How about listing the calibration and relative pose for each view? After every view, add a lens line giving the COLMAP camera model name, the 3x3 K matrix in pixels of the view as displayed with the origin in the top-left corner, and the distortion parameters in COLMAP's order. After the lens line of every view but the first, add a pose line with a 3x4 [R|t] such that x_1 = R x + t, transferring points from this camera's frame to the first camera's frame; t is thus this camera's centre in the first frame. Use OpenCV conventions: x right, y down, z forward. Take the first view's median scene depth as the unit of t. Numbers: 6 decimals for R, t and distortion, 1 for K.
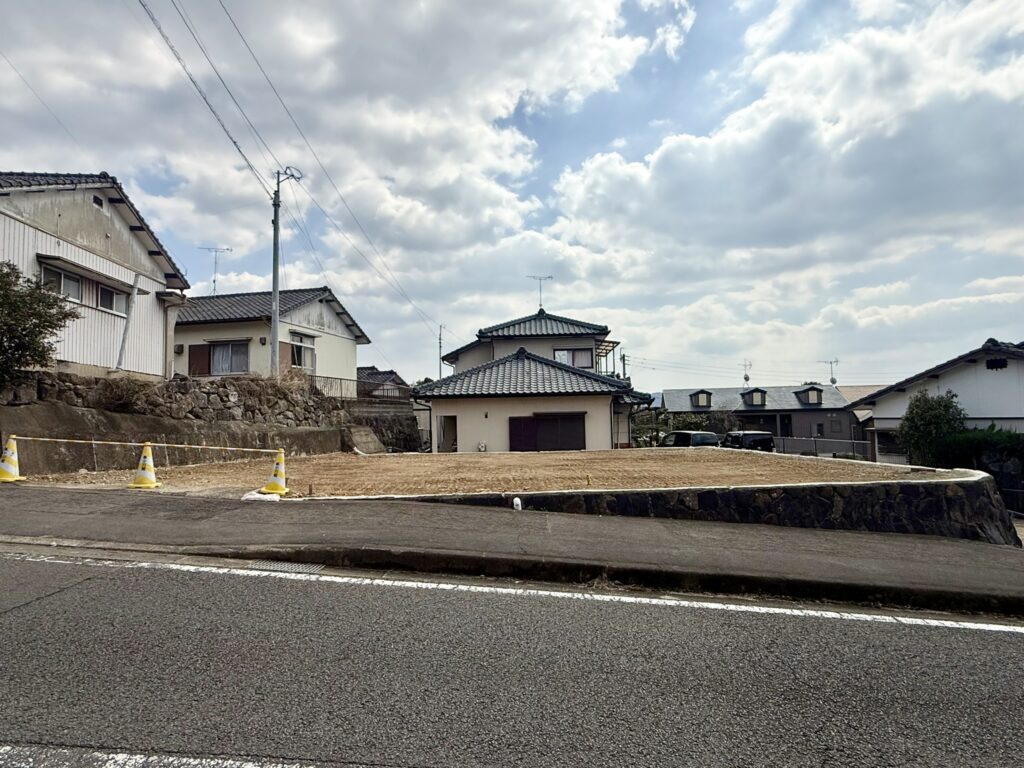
lens RADIAL K [[584.8, 0, 512.0], [0, 584.8, 384.0], [0, 0, 1]] dist [-0.001606, -0.000008]
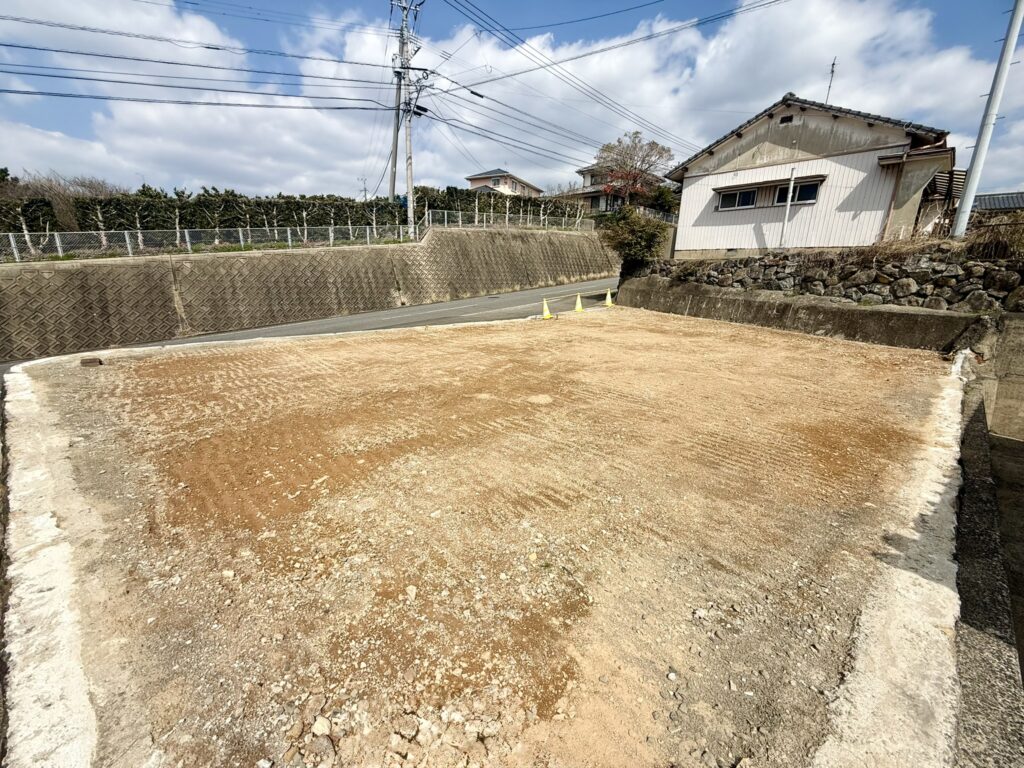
lens RADIAL K [[407.5, 0, 512.0], [0, 407.5, 384.0], [0, 0, 1]] dist [-0.000329, -0.000034]
pose [[-0.767010, 0.163230, -0.620525, 0.296019], [0.025607, 0.974116, 0.224592, 0.034388], [0.641124, 0.156375, -0.751337, 0.906980]]
